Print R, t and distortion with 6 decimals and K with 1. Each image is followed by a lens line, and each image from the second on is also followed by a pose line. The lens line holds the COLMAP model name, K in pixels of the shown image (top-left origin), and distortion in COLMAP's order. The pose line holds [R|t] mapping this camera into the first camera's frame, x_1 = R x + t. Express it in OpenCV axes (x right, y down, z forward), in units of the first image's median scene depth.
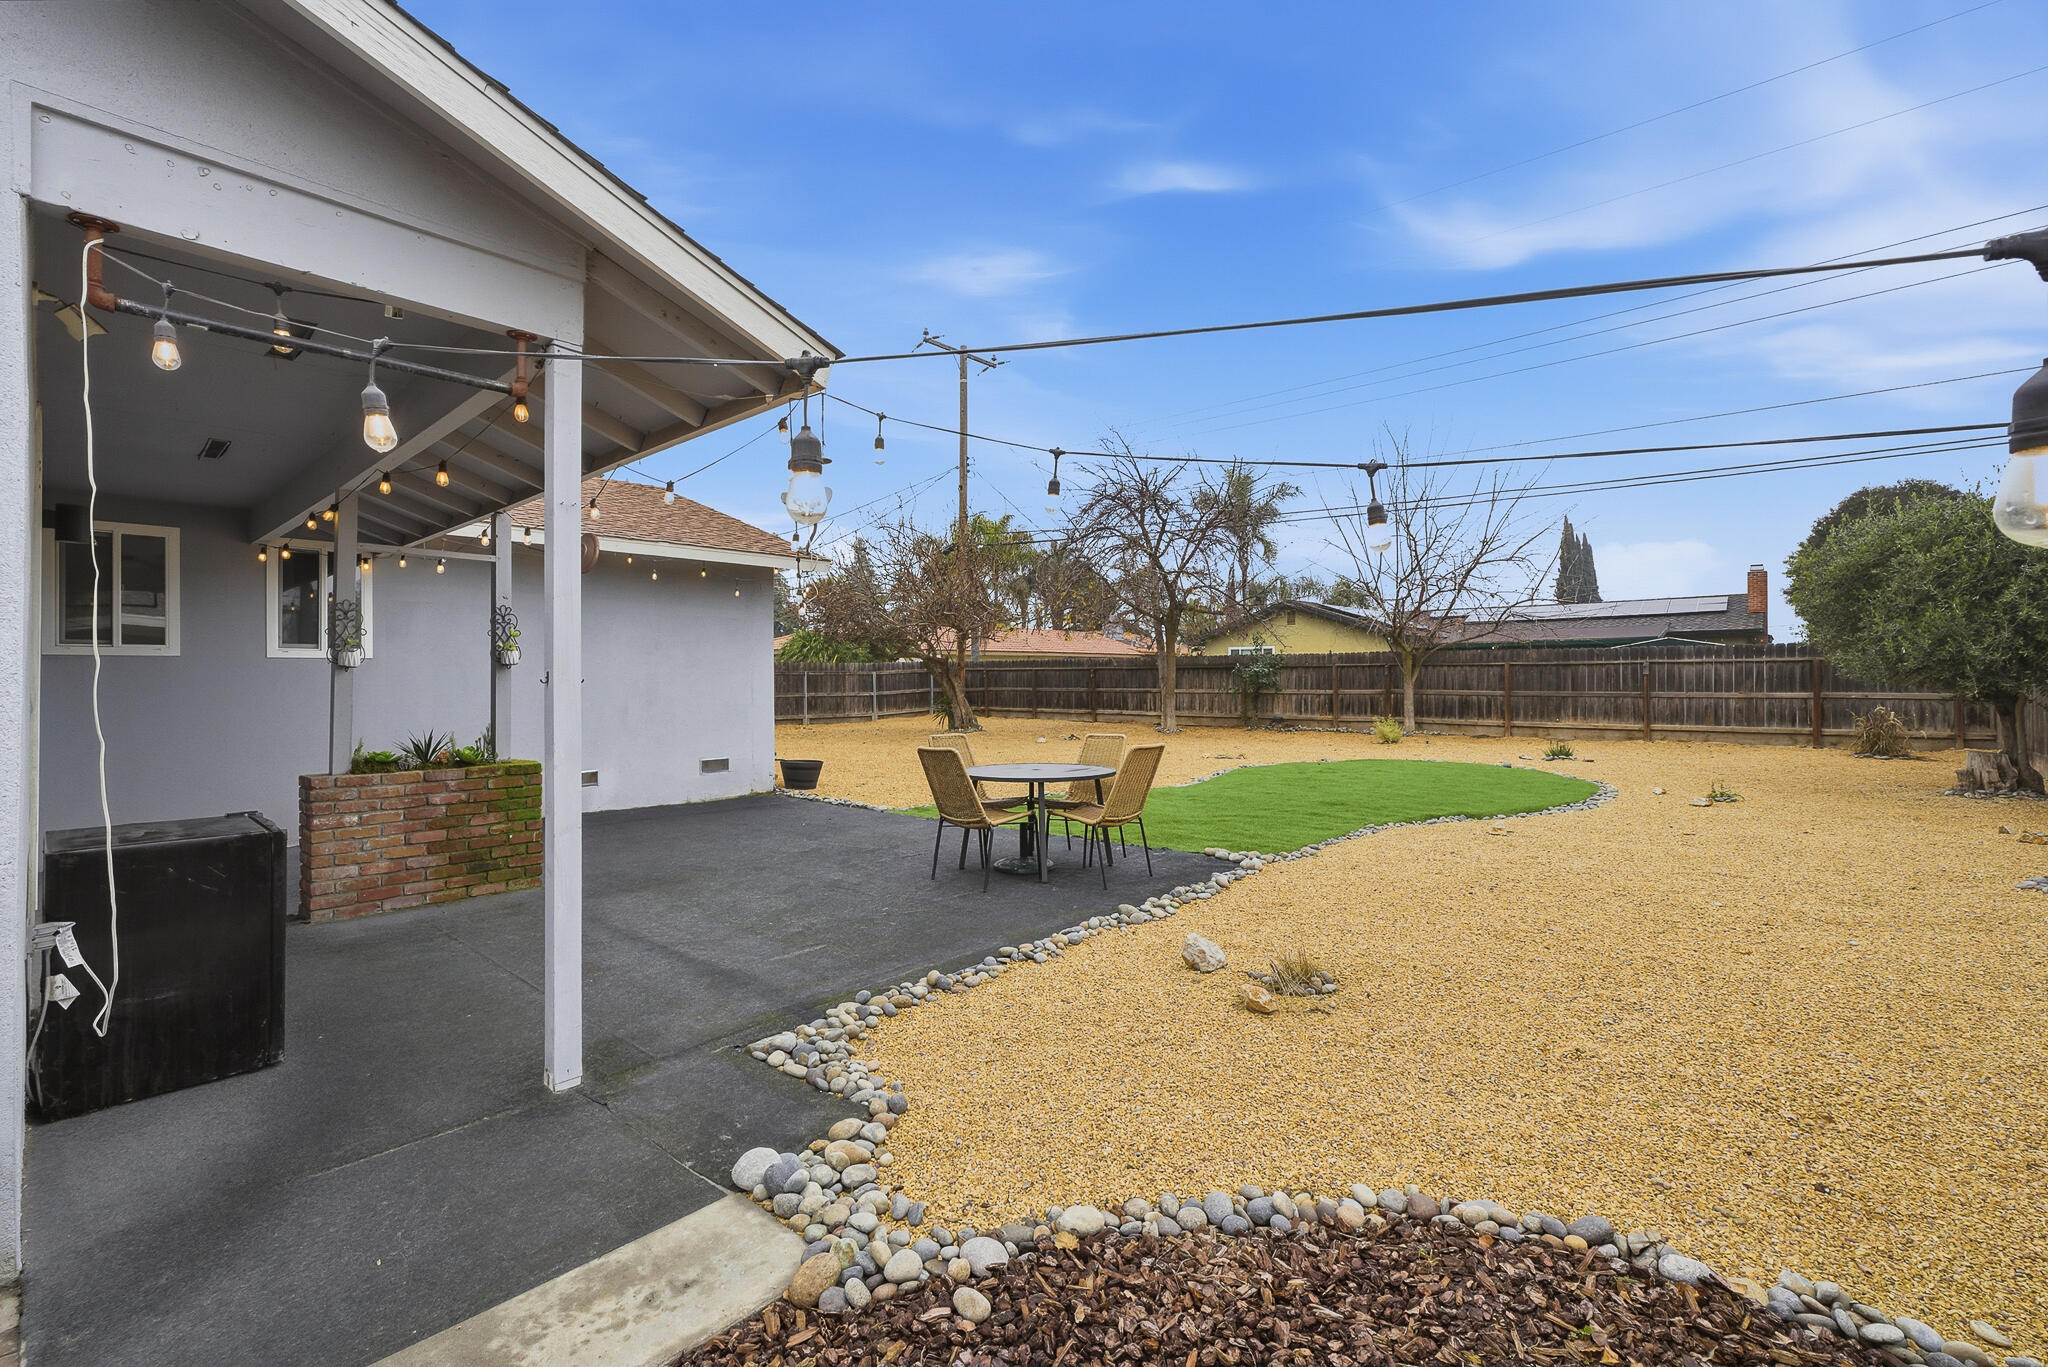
lens RADIAL K [[876.4, 0, 1006.5], [0, 876.4, 681.1], [0, 0, 1]] dist [-0.003974, -0.000173]
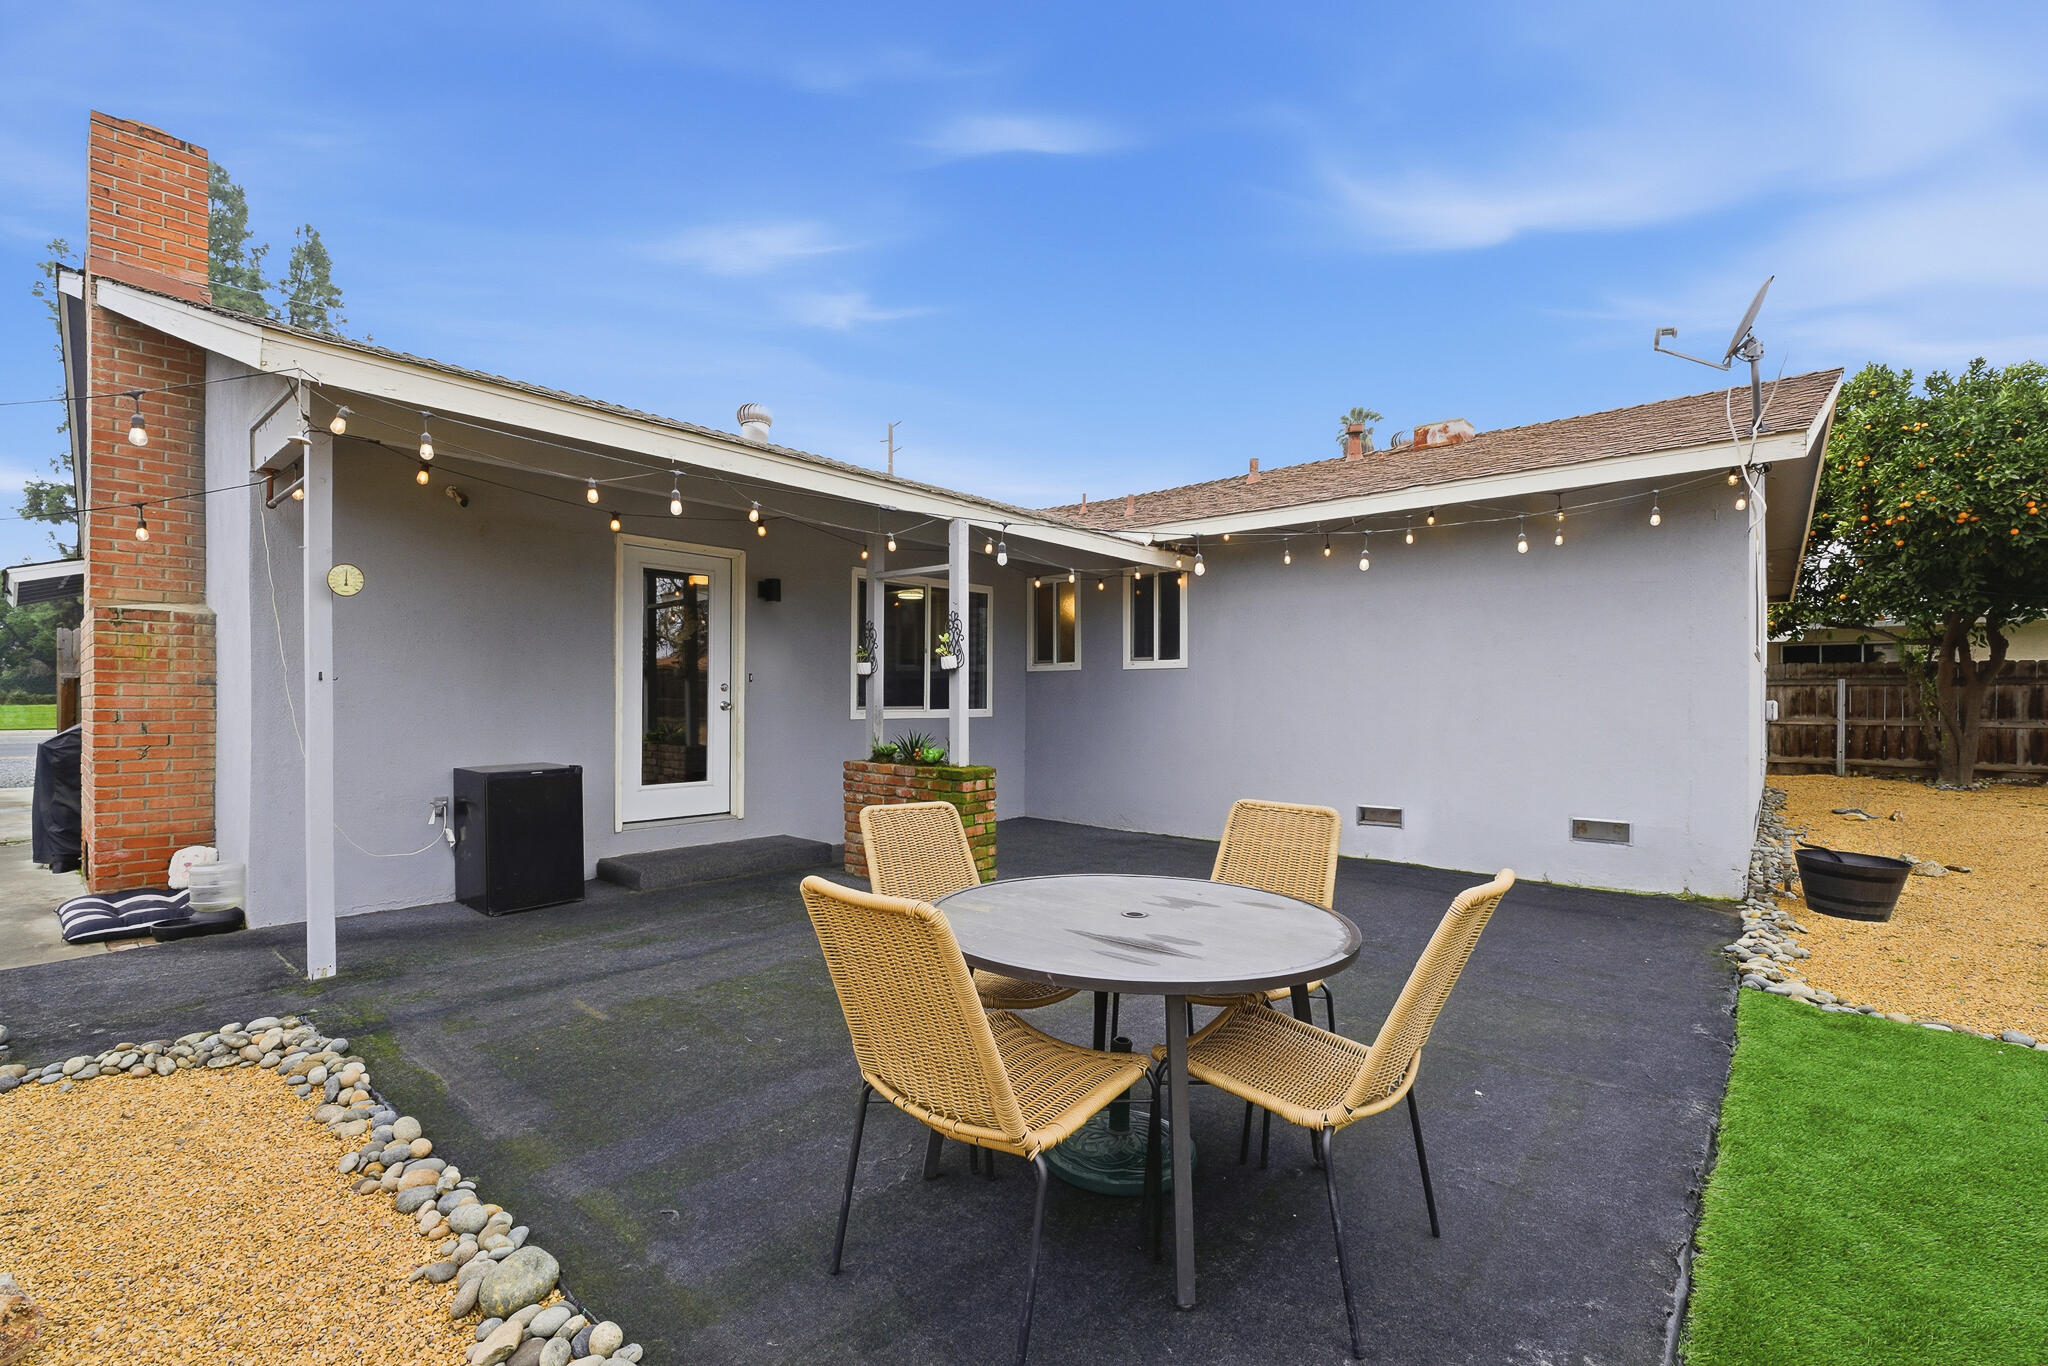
lens RADIAL K [[890.9, 0, 1038.4], [0, 890.9, 699.1], [0, 0, 1]] dist [-0.003027, 0.000277]
pose [[0.044827, 0.010621, -0.998938, 0.369805], [-0.007541, 0.999919, 0.010294, 0.002304], [0.998966, 0.007071, 0.044903, 0.823966]]
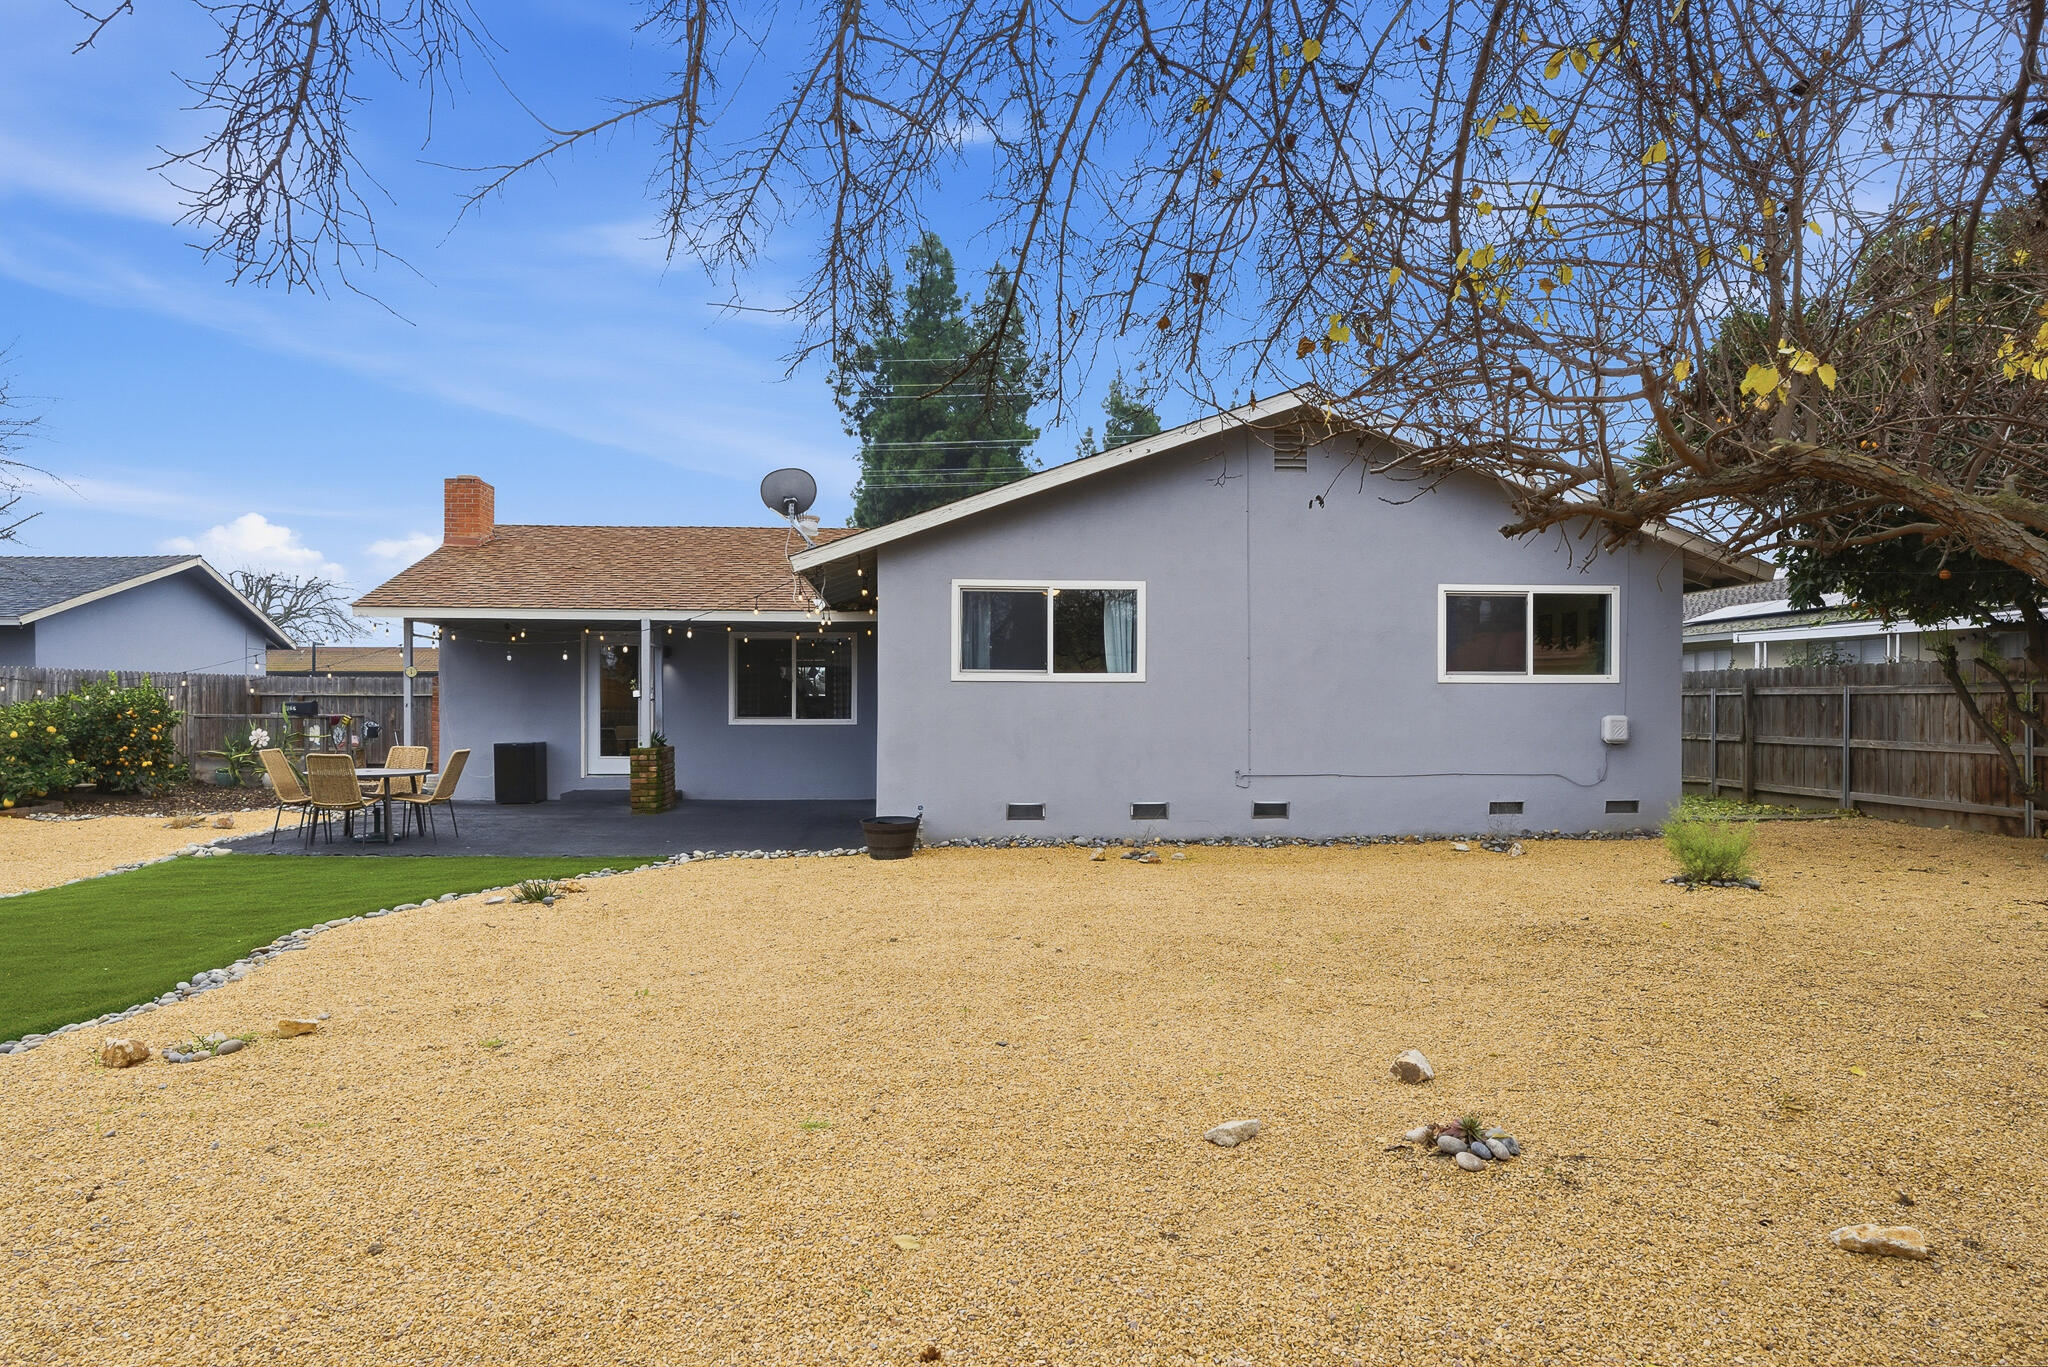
lens RADIAL K [[1244.5, 0, 1015.5], [0, 1244.5, 692.7], [0, 0, 1]] dist [0.019728, -0.000312]
pose [[-0.678540, -0.000040, -0.734564, 0.725393], [0.001375, 0.999998, -0.001325, -0.020471], [0.734563, -0.001909, -0.678538, 2.752121]]
